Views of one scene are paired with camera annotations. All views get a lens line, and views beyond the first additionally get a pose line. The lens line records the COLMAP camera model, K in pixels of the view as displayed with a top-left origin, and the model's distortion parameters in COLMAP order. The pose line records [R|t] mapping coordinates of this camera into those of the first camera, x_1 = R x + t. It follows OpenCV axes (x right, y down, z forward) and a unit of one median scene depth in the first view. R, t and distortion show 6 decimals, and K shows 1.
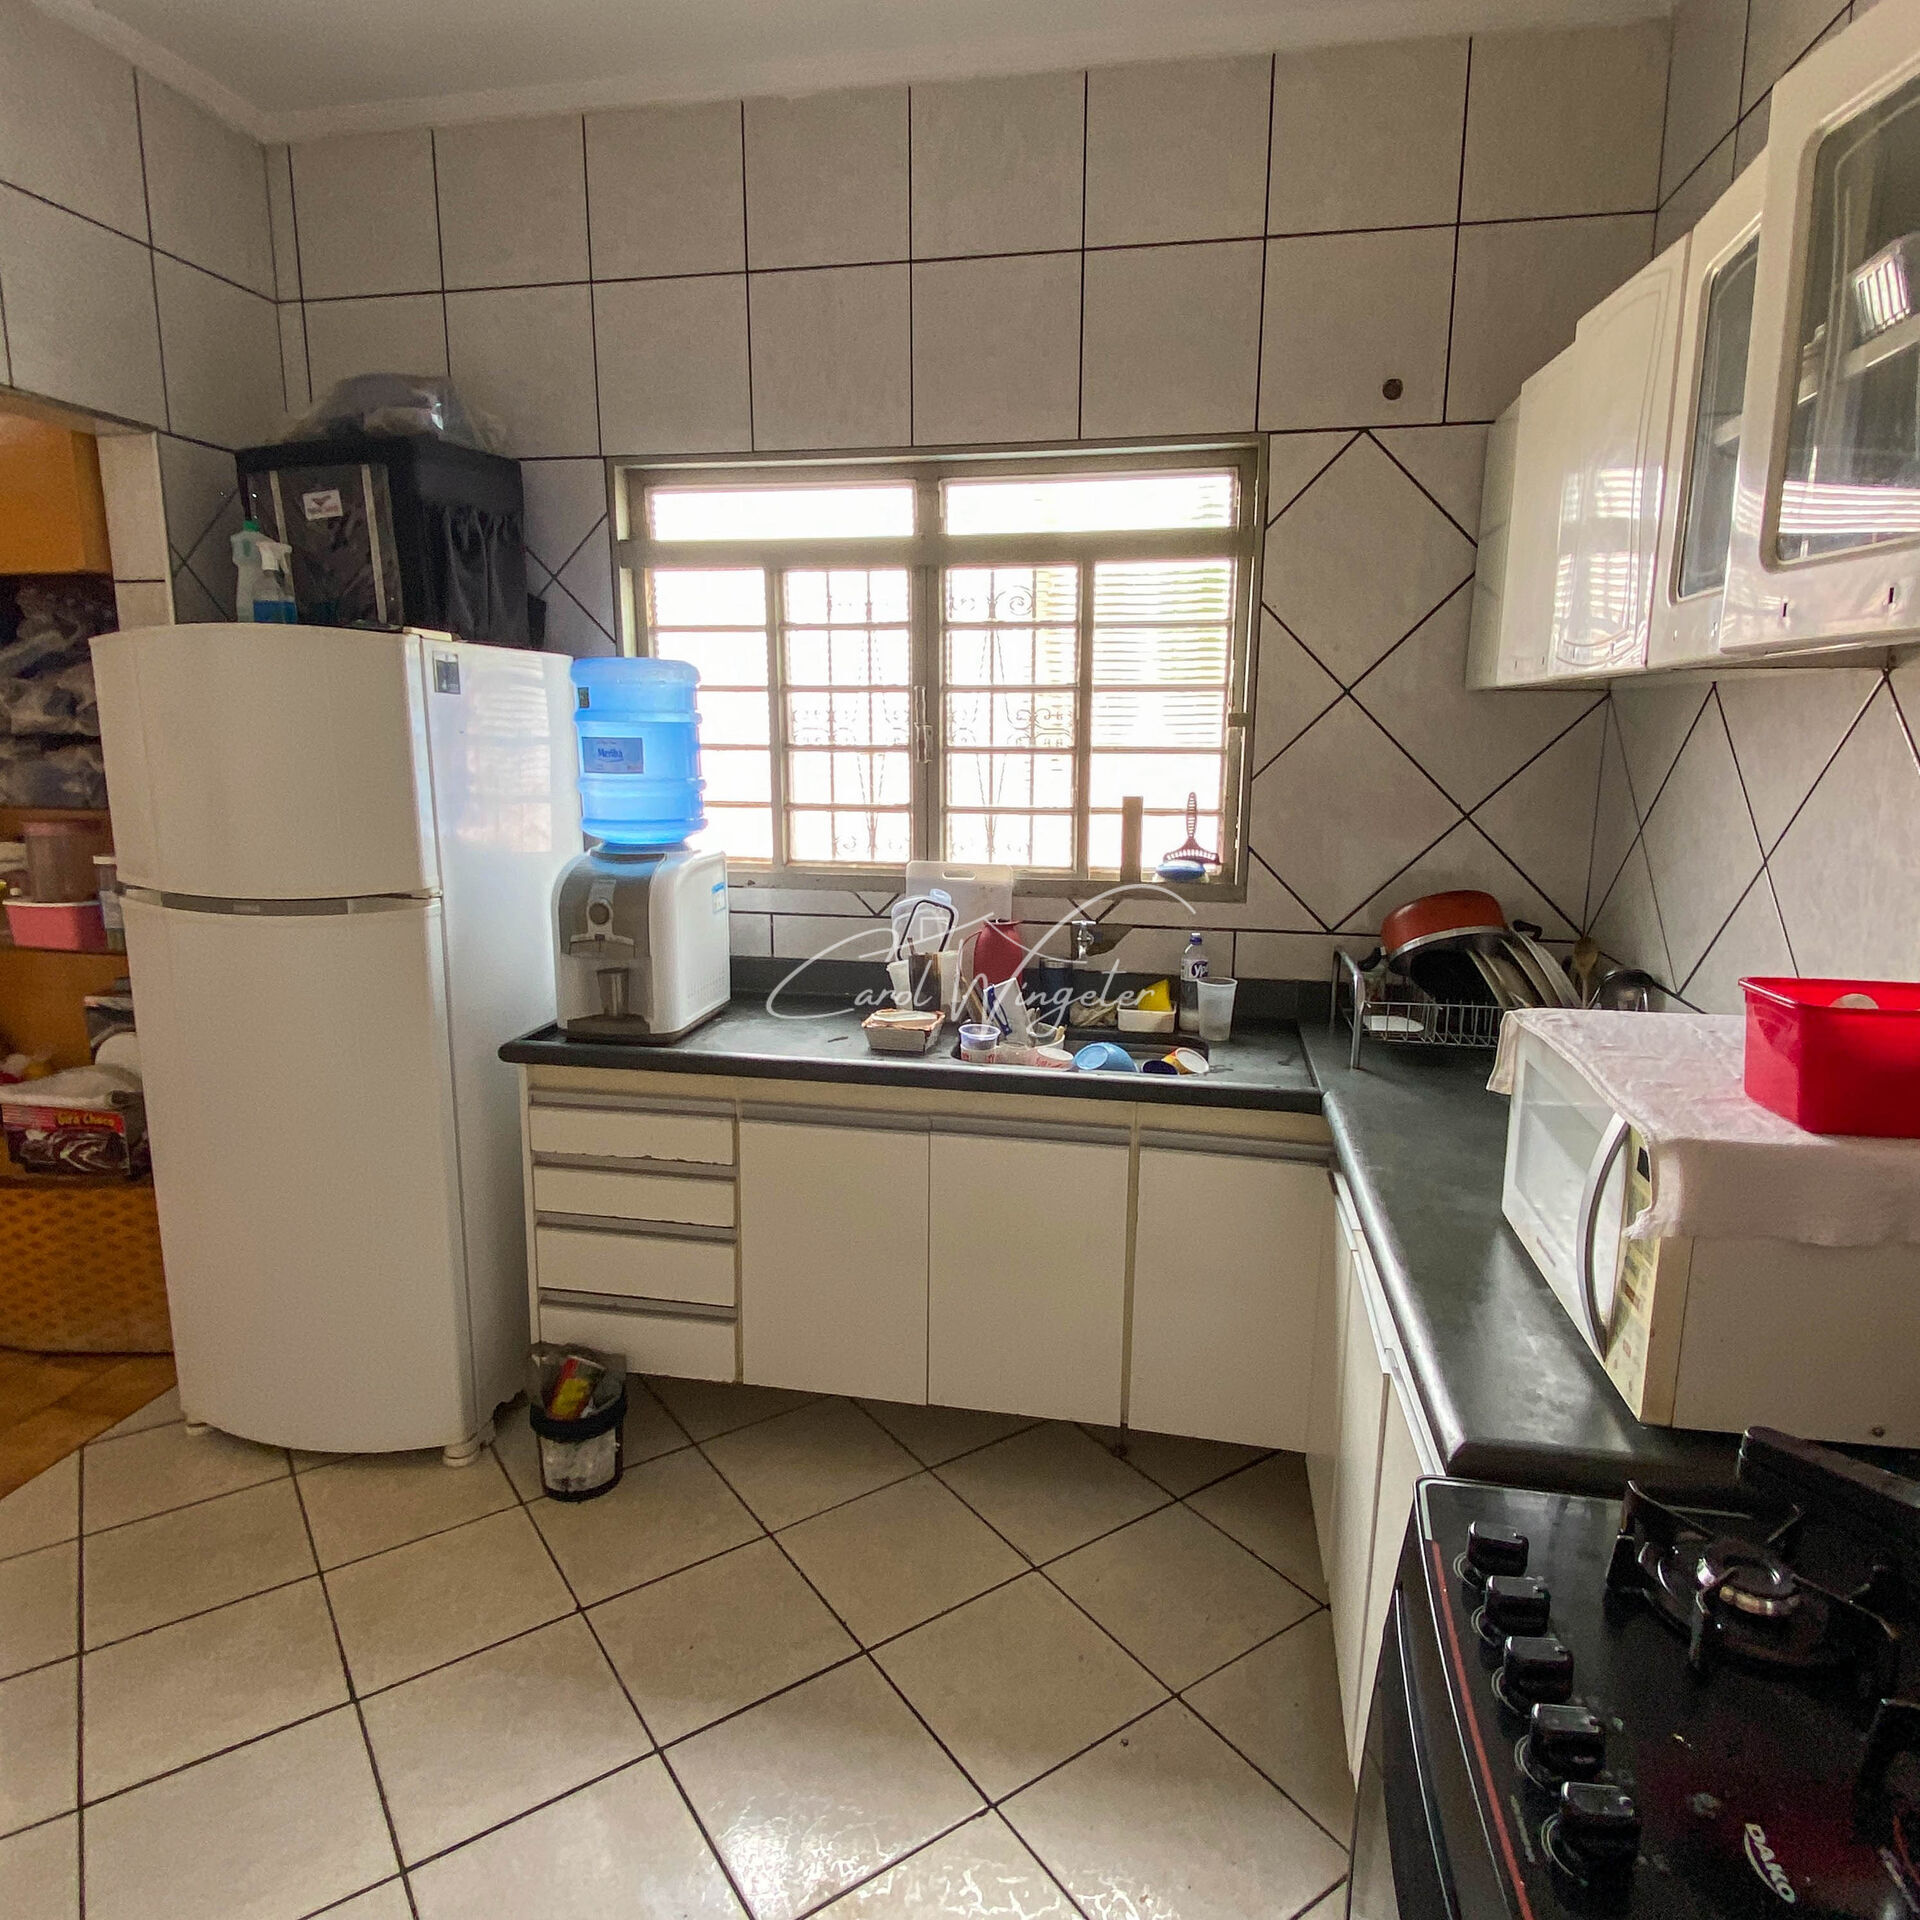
lens RADIAL K [[1248.8, 0, 960.0], [0, 1248.8, 960.0], [0, 0, 1]] dist [0.111363, -0.137926]
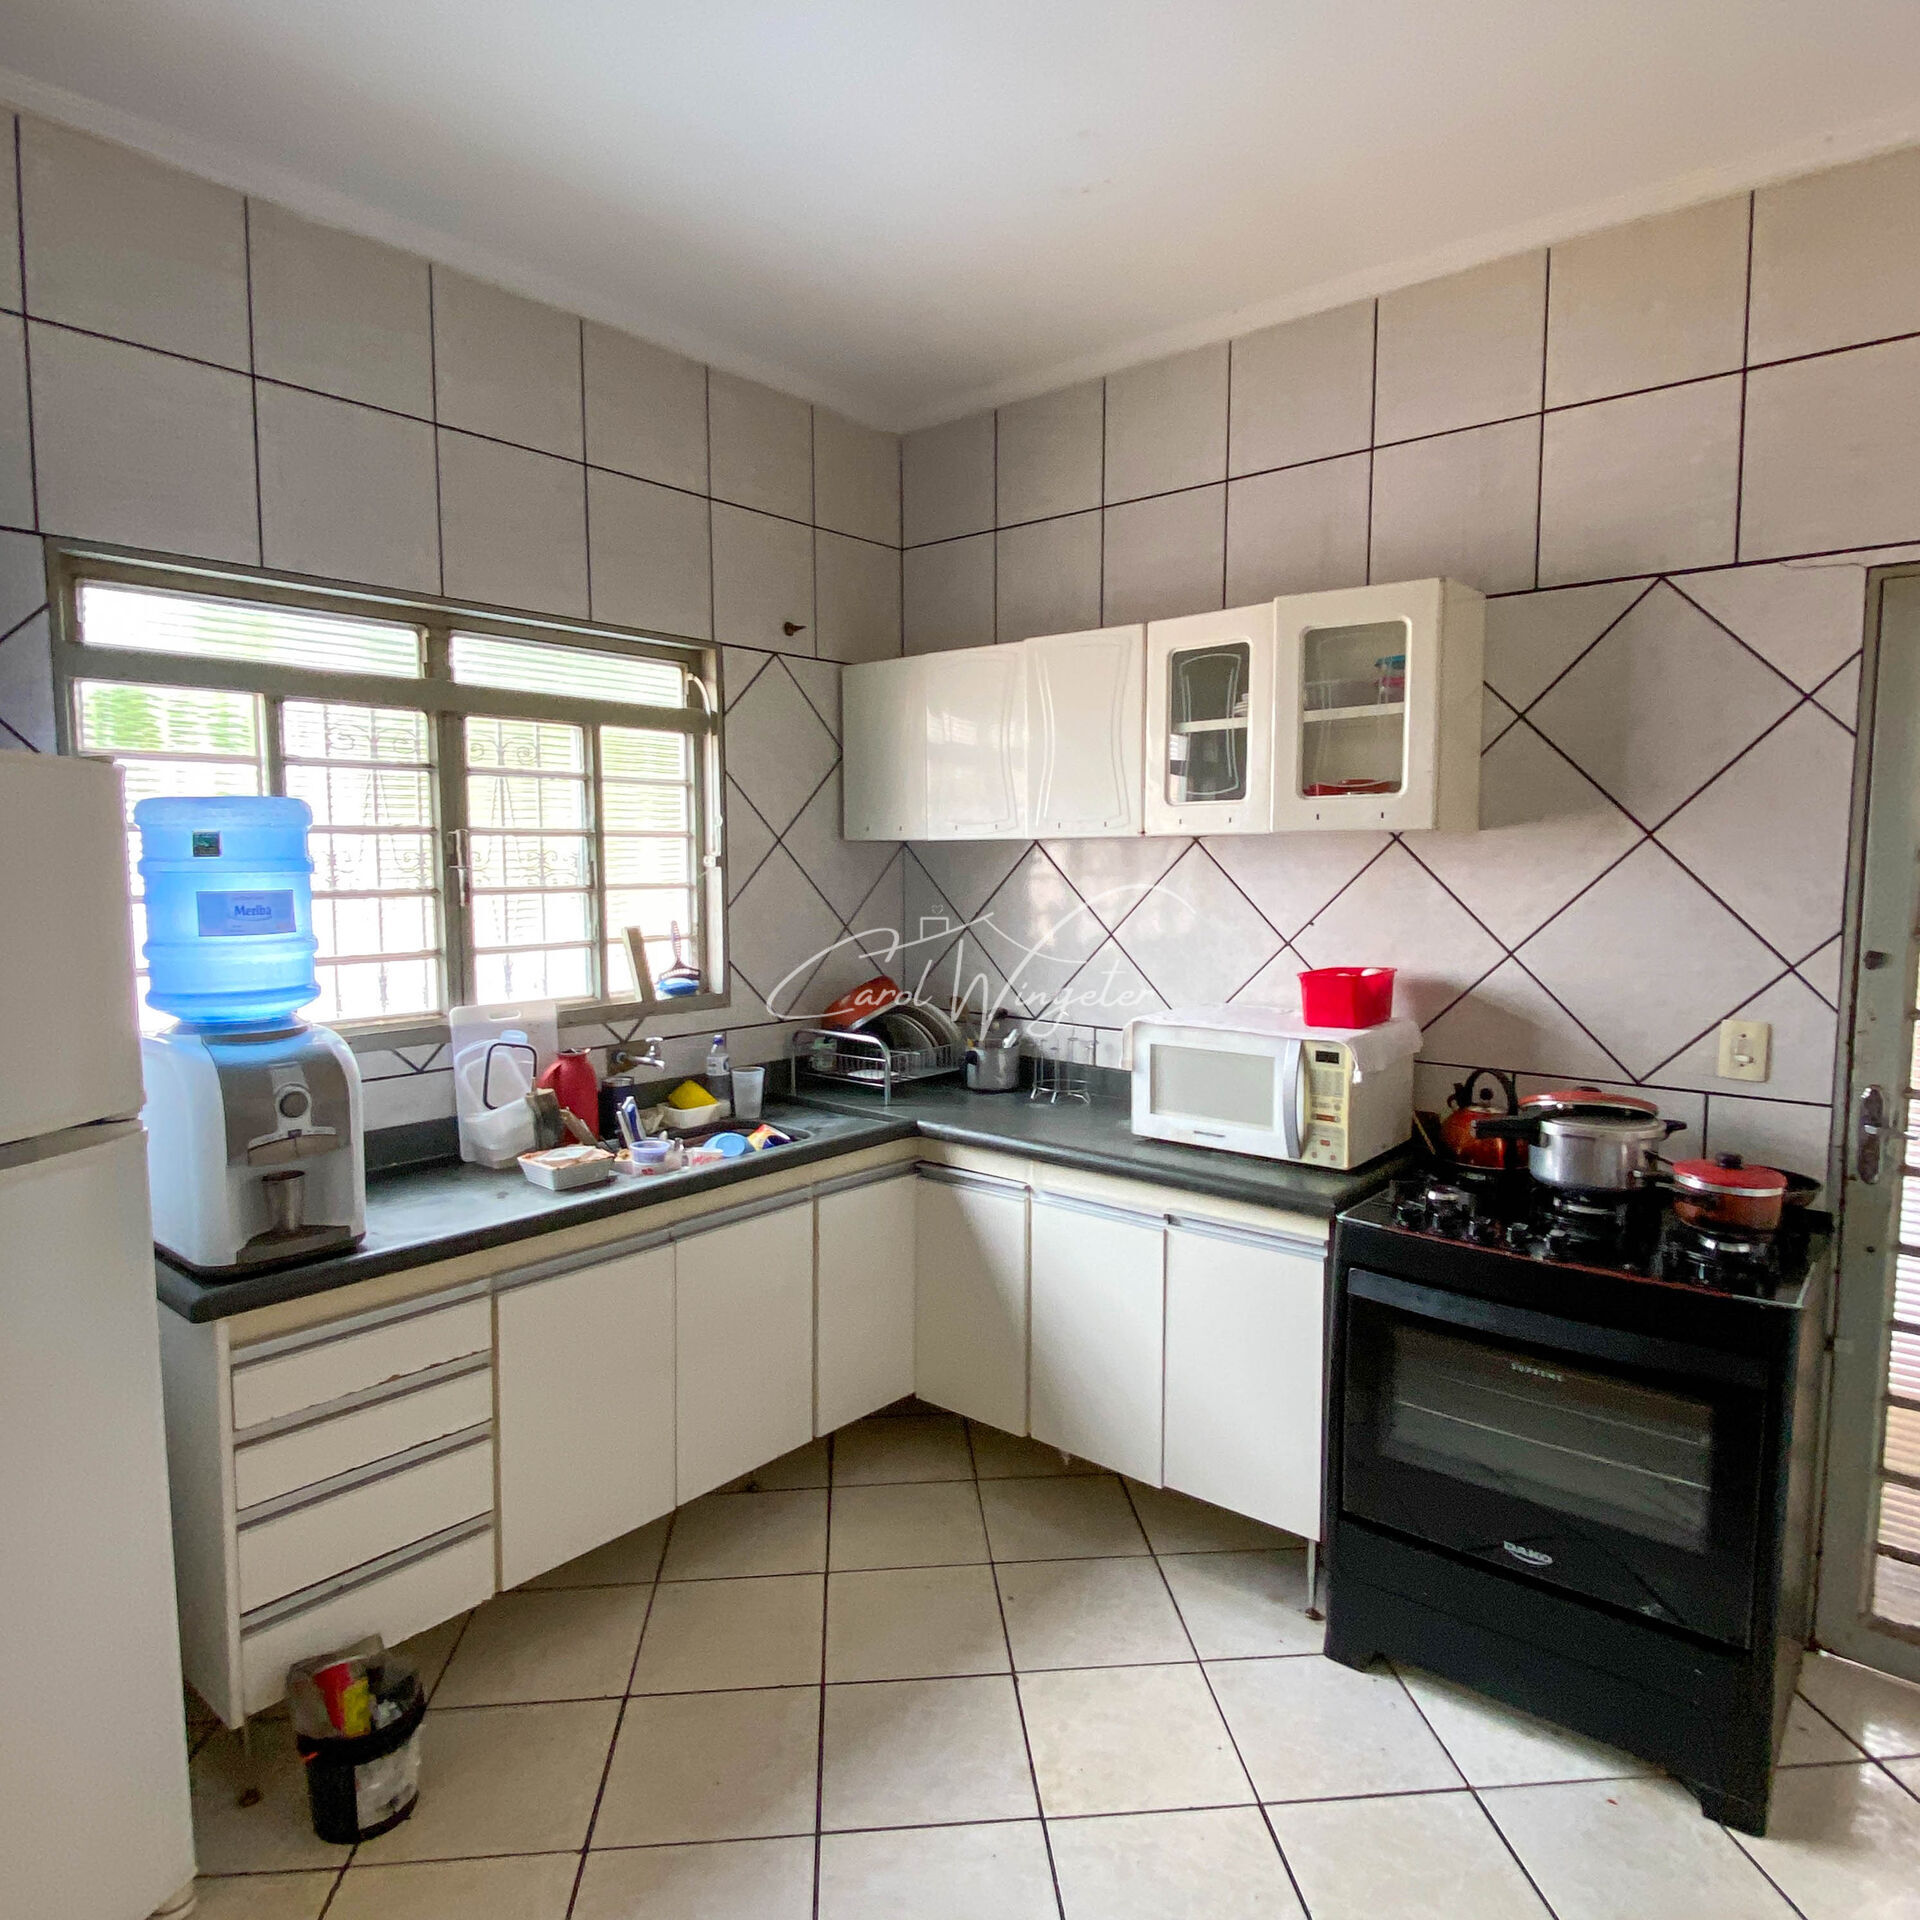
lens RADIAL K [[1233.2, 0, 1003.0], [0, 1233.2, 954.5], [0, 0, 1]] dist [0.052967, -0.052168]
pose [[0.468286, -0.079072, 0.880032, -0.699242], [0.170434, 0.985367, -0.002155, -0.047244], [-0.866984, 0.150997, 0.474910, 0.184310]]
